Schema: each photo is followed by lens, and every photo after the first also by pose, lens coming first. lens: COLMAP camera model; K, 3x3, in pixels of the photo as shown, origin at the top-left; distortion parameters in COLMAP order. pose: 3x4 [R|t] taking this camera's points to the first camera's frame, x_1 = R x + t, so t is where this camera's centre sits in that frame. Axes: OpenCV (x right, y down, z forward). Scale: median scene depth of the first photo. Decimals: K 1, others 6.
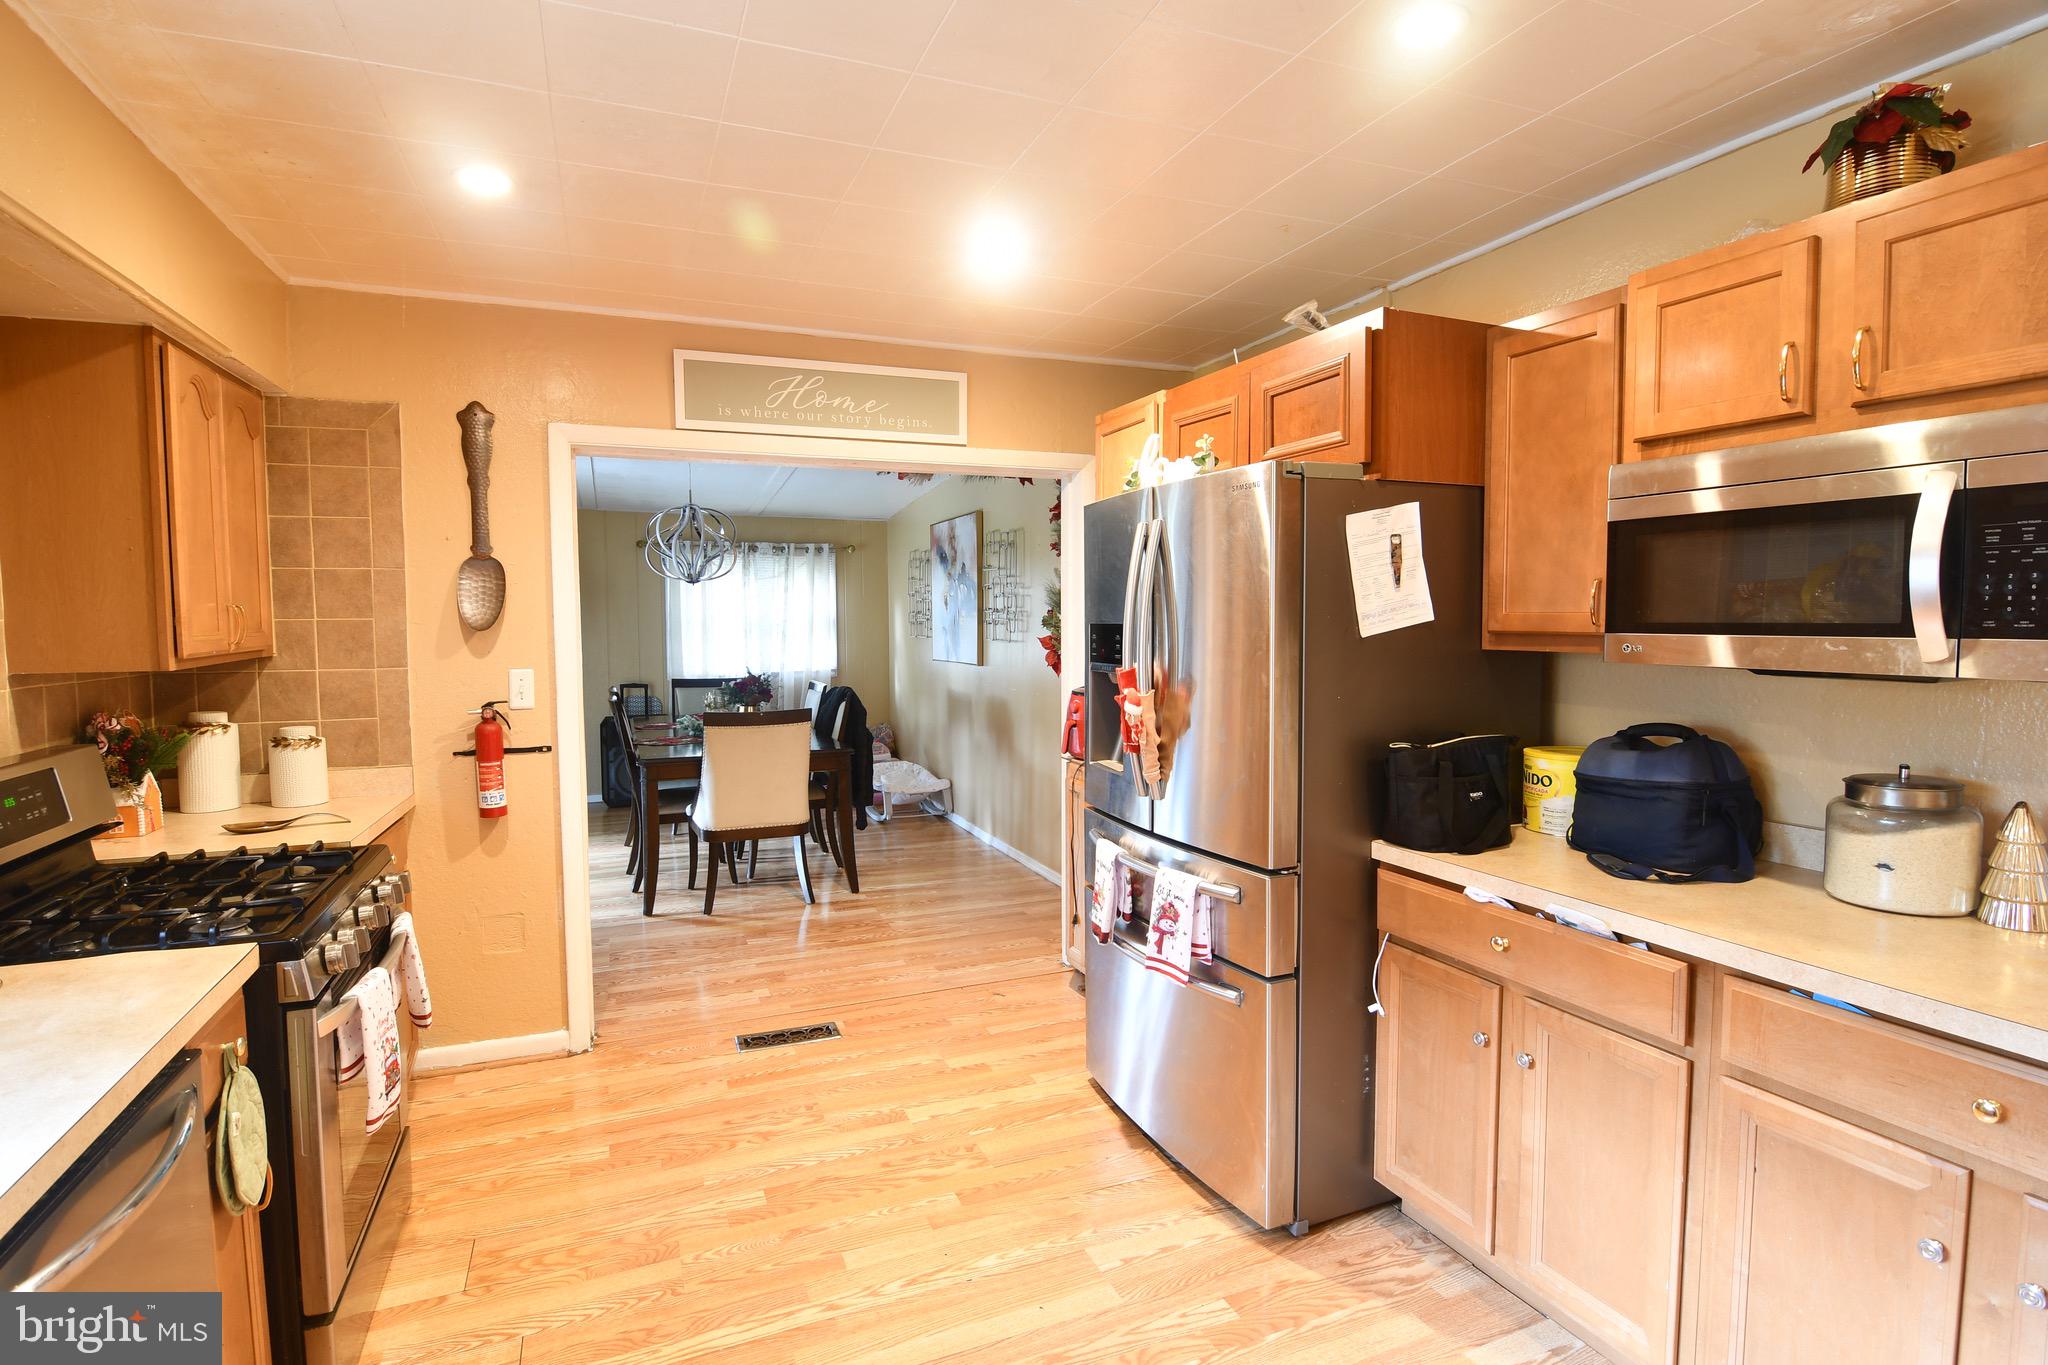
lens RADIAL K [[1001.3, 0, 1019.1], [0, 1001.3, 674.2], [0, 0, 1]] dist [-0.005752, -0.001644]
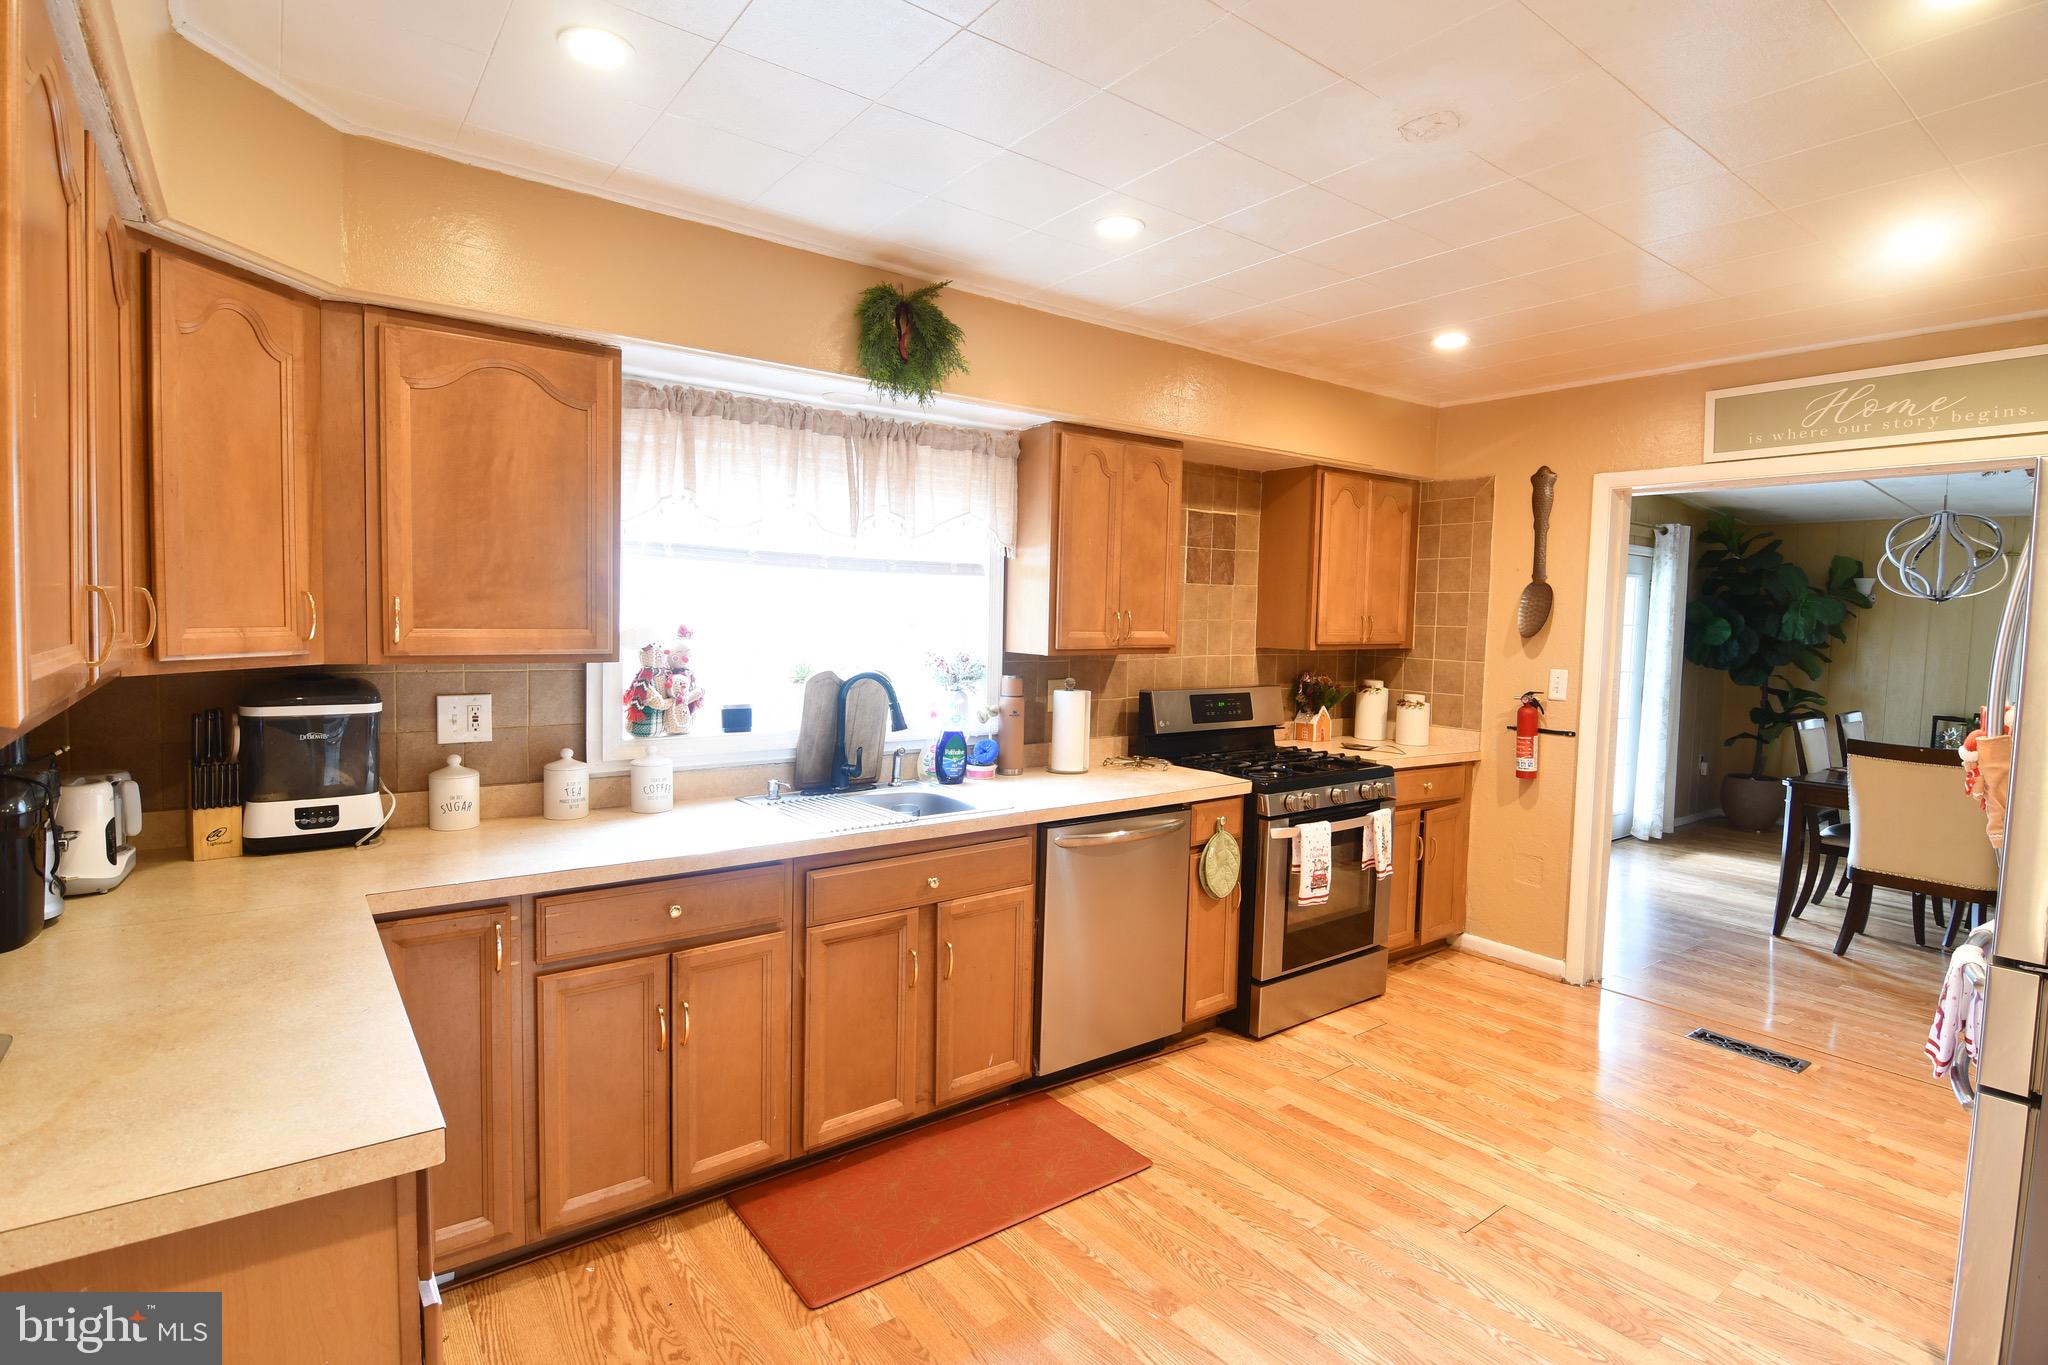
lens RADIAL K [[1001.3, 0, 1020.7], [0, 1001.3, 670.3], [0, 0, 1]] dist [-0.005752, -0.001644]
pose [[0.253766, 0.066786, -0.964957, 0.589385], [-0.085563, 0.995253, 0.046381, -0.004278], [0.963474, 0.070795, 0.258276, 0.003488]]
